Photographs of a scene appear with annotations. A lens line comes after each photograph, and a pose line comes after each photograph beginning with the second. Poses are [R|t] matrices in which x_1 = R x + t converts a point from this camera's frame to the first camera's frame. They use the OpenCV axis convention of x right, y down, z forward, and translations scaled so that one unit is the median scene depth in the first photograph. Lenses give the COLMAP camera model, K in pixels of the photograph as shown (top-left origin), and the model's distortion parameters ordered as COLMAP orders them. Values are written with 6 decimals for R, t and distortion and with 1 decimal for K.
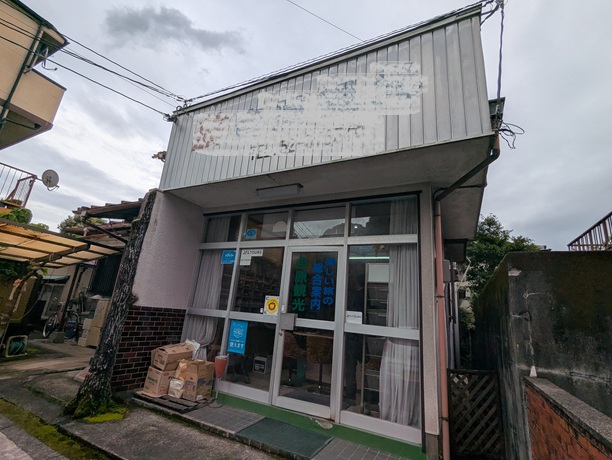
lens RADIAL K [[289.2, 0, 306.0], [0, 289.2, 230.0], [0, 0, 1]] dist [0.002351, 0.000689]
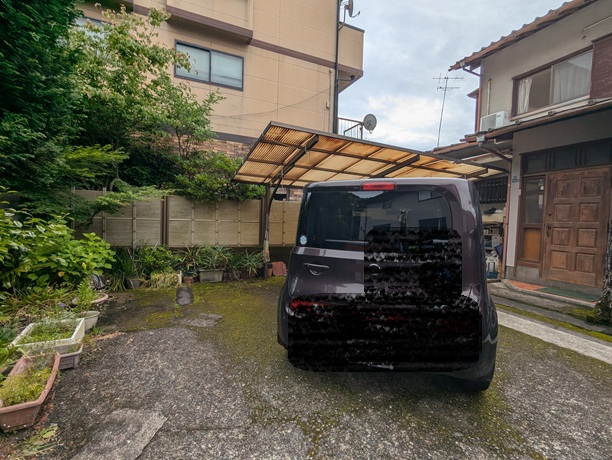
lens RADIAL K [[287.2, 0, 306.4], [0, 287.2, 232.5], [0, 0, 1]] dist [-0.005065, -0.000656]
pose [[0.777025, -0.037892, -0.628329, -0.607530], [0.211767, 0.955740, 0.204245, -0.073478], [0.592779, -0.291763, 0.750658, -0.191430]]
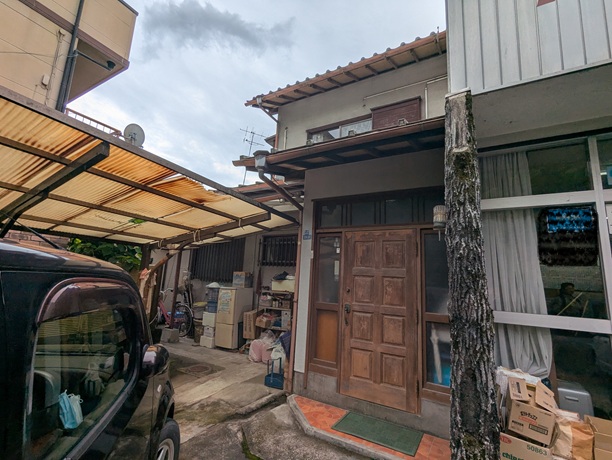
lens RADIAL K [[289.2, 0, 306.0], [0, 289.2, 230.0], [0, 0, 1]] dist [0.002351, 0.000689]
pose [[0.997679, -0.042485, -0.053204, -0.626651], [0.047511, 0.994142, 0.097079, 0.029584], [0.048768, -0.099382, 0.993854, 0.368564]]
